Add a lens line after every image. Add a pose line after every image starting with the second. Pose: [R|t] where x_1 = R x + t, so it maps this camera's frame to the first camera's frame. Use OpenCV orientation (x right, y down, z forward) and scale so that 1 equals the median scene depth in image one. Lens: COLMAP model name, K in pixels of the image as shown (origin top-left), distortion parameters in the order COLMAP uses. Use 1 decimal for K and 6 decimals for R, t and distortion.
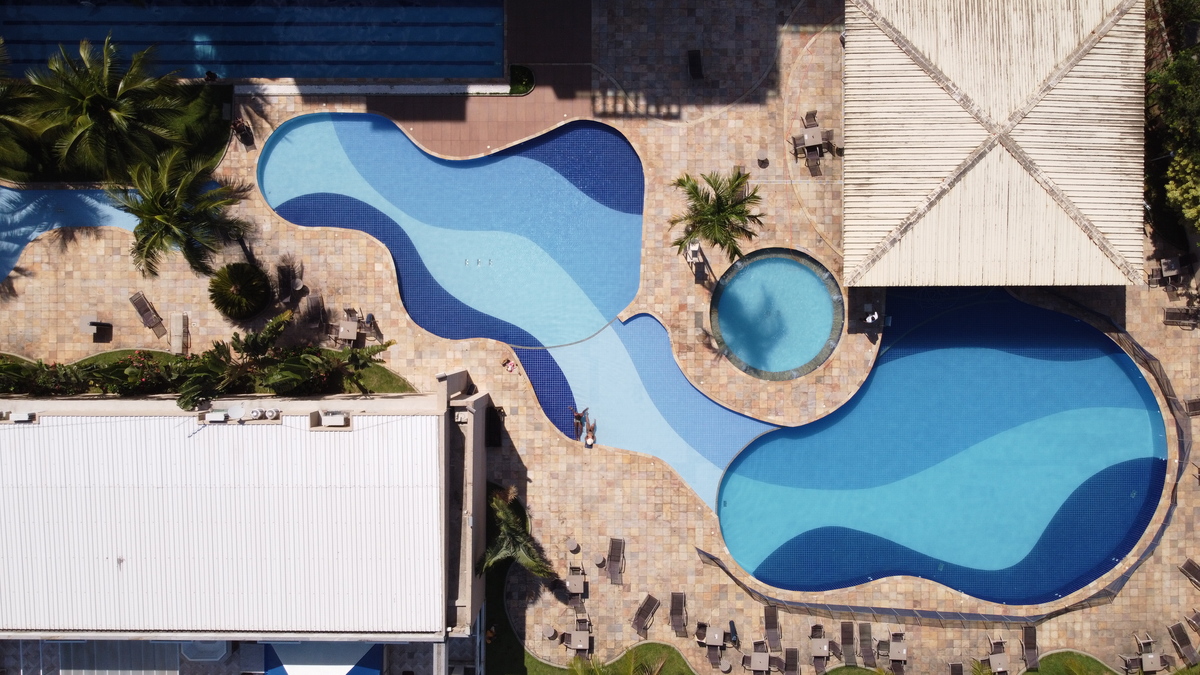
lens RADIAL K [[907.6, 0, 600.0], [0, 907.6, 337.5], [0, 0, 1]] dist [-0.002828, -0.001187]
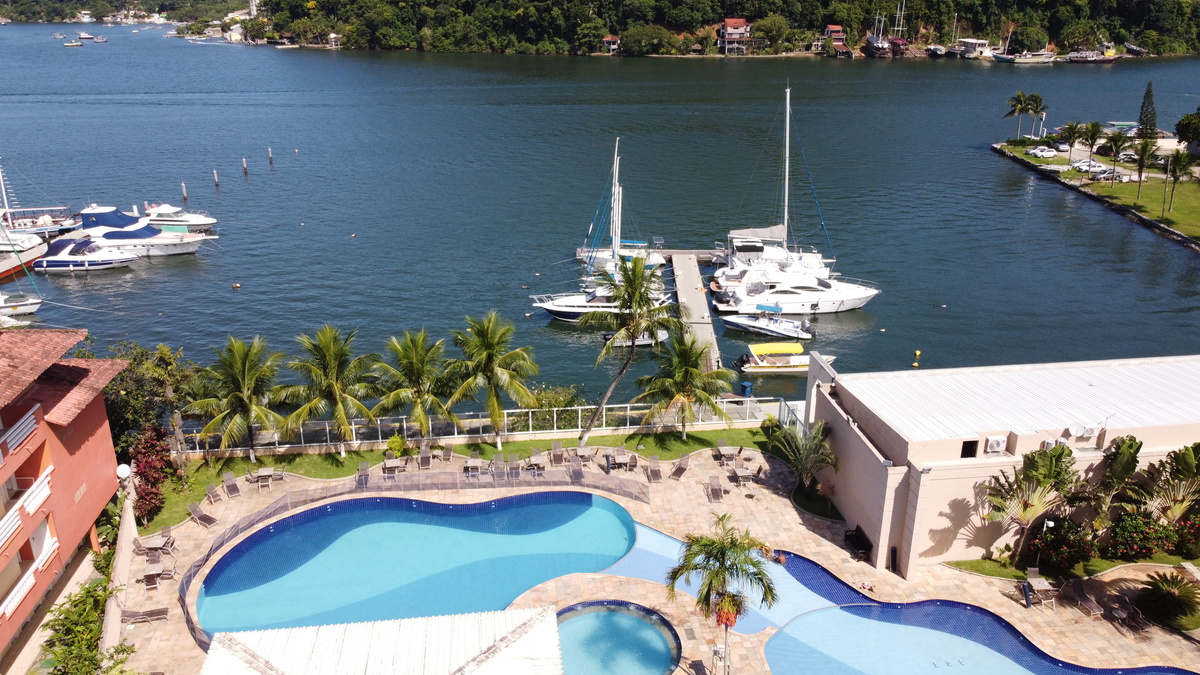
lens RADIAL K [[907.6, 0, 600.0], [0, 907.6, 337.5], [0, 0, 1]] dist [-0.002828, -0.001187]
pose [[-0.991033, 0.058437, -0.120159, 0.293499], [-0.133264, -0.367111, 0.920581, -0.744719], [0.009685, 0.928340, 0.371607, 0.378608]]
